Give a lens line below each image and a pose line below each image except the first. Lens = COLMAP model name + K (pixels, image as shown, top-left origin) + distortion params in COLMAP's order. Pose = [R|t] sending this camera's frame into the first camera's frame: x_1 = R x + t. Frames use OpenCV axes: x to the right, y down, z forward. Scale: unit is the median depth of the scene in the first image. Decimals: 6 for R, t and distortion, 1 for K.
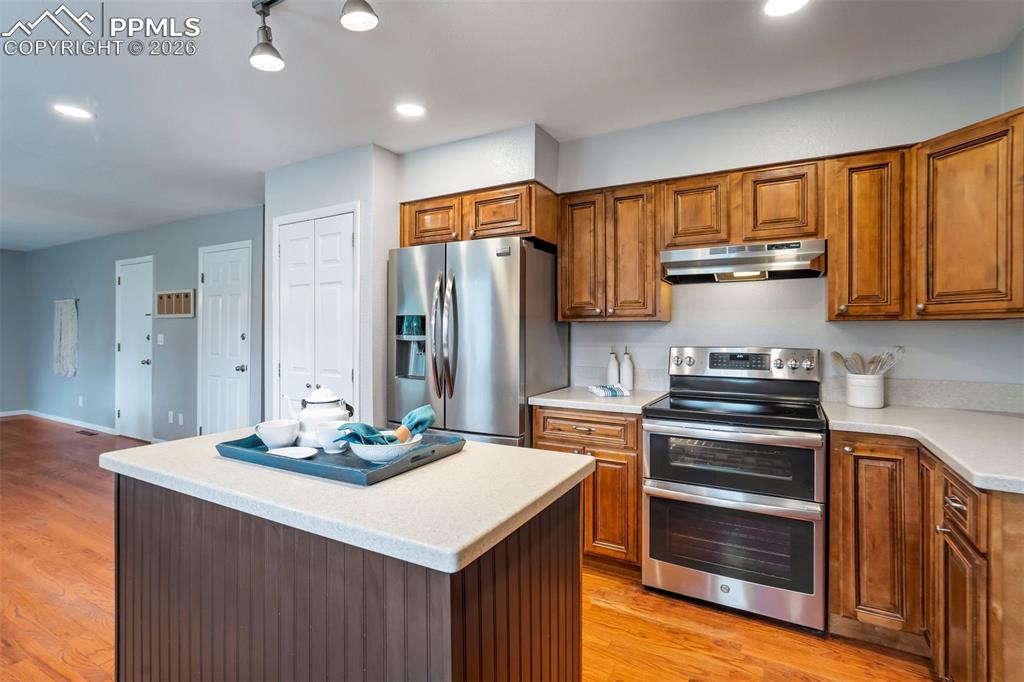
lens RADIAL K [[482.8, 0, 521.5], [0, 482.8, 329.7], [0, 0, 1]] dist [-0.033515, 0.015877]
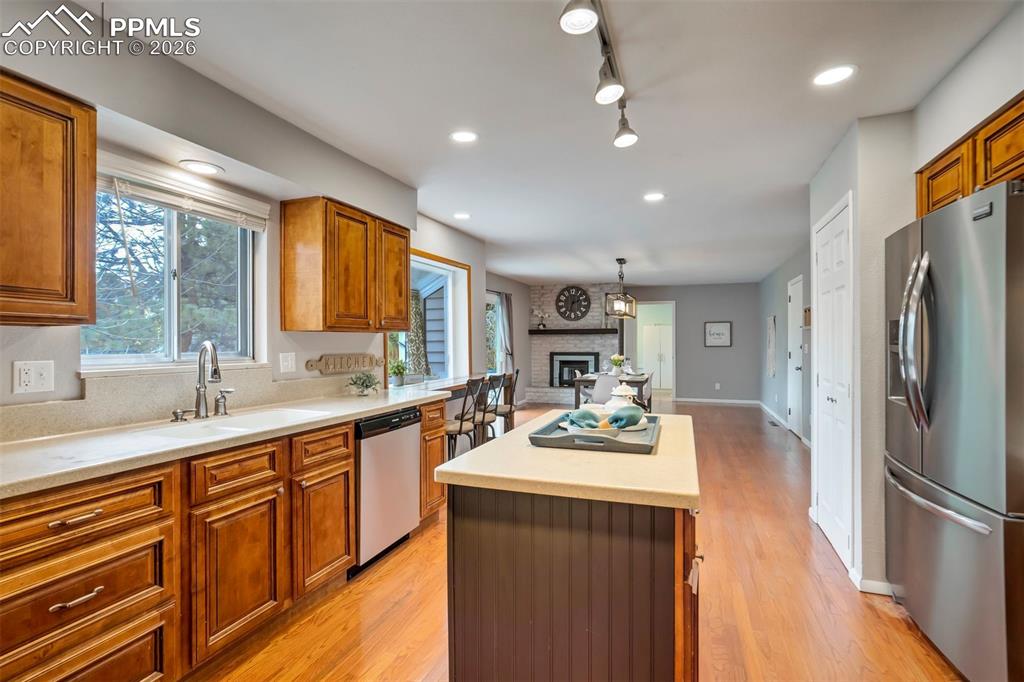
lens RADIAL K [[482.8, 0, 502.2], [0, 482.8, 338.9], [0, 0, 1]] dist [-0.033515, 0.015877]
pose [[0.138895, -0.010400, -0.990253, 0.409527], [0.011996, 0.999889, -0.008819, -0.003623], [0.990234, -0.010655, 0.139004, 0.259541]]
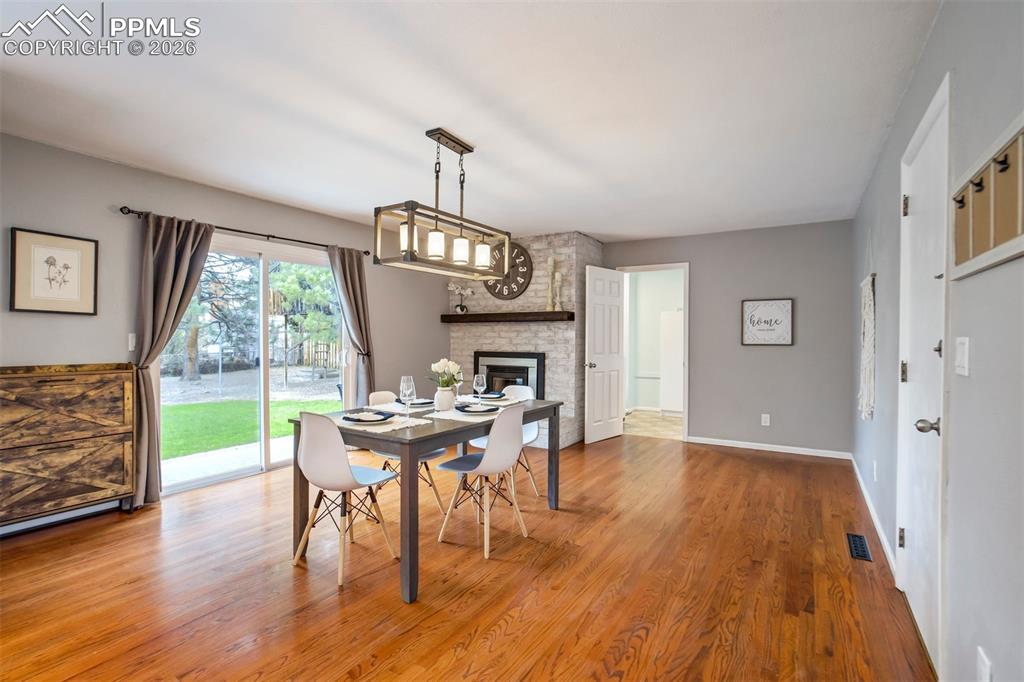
lens RADIAL K [[482.8, 0, 503.0], [0, 482.8, 338.9], [0, 0, 1]] dist [-0.033515, 0.015877]
pose [[-0.057305, -0.002338, -0.998354, -0.834061], [0.002389, 0.999994, -0.002479, 0.016232], [0.998354, -0.002528, -0.057299, 1.314536]]
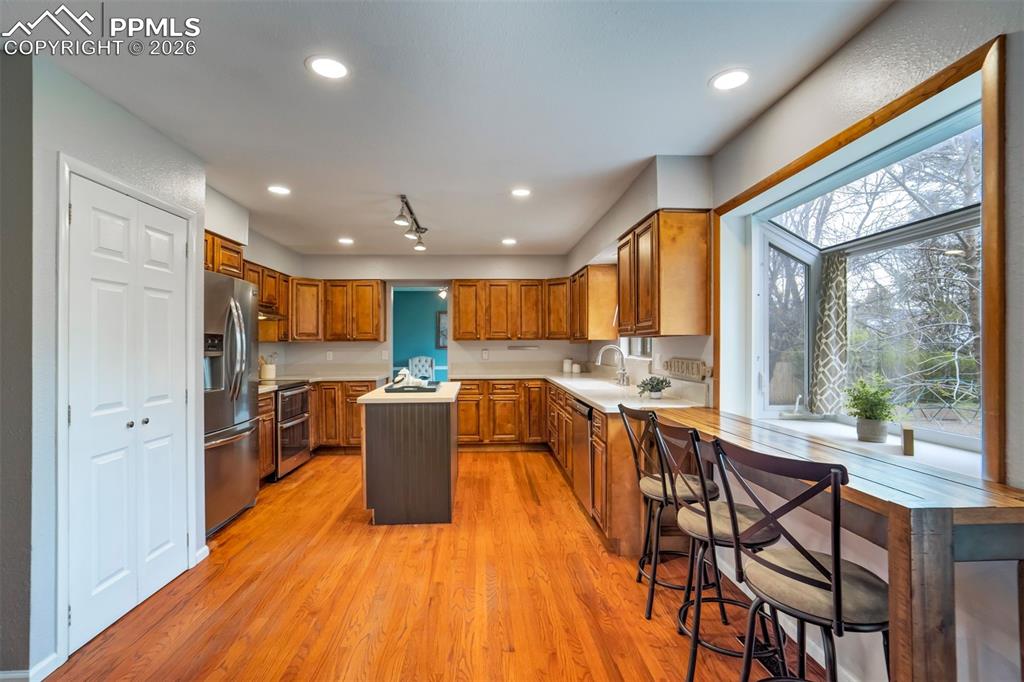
lens RADIAL K [[482.8, 0, 508.7], [0, 482.8, 338.0], [0, 0, 1]] dist [-0.033515, 0.015877]
pose [[-0.533498, 0.007956, 0.845764, -1.477476], [-0.006231, 0.999892, -0.013337, -0.009114], [-0.845778, -0.012385, -0.533391, 0.977149]]
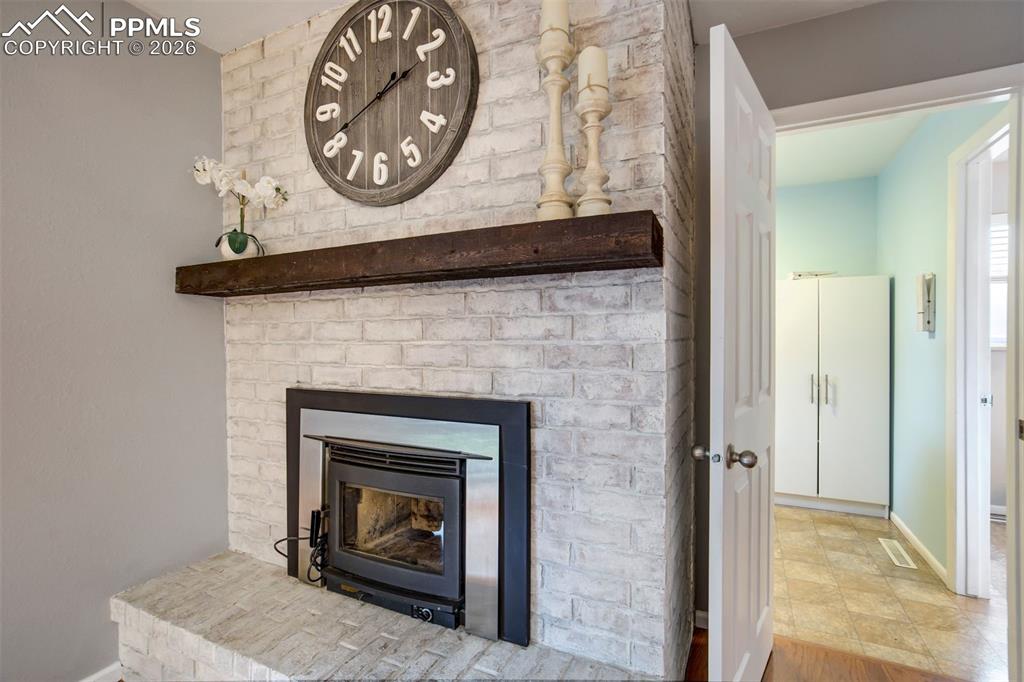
lens RADIAL K [[482.8, 0, 510.0], [0, 482.8, 338.1], [0, 0, 1]] dist [-0.033515, 0.015877]
pose [[0.061555, -0.008861, -0.998064, -2.286963], [0.012793, 0.999885, -0.008088, 0.007688], [0.998022, -0.012271, 0.061661, 1.321230]]
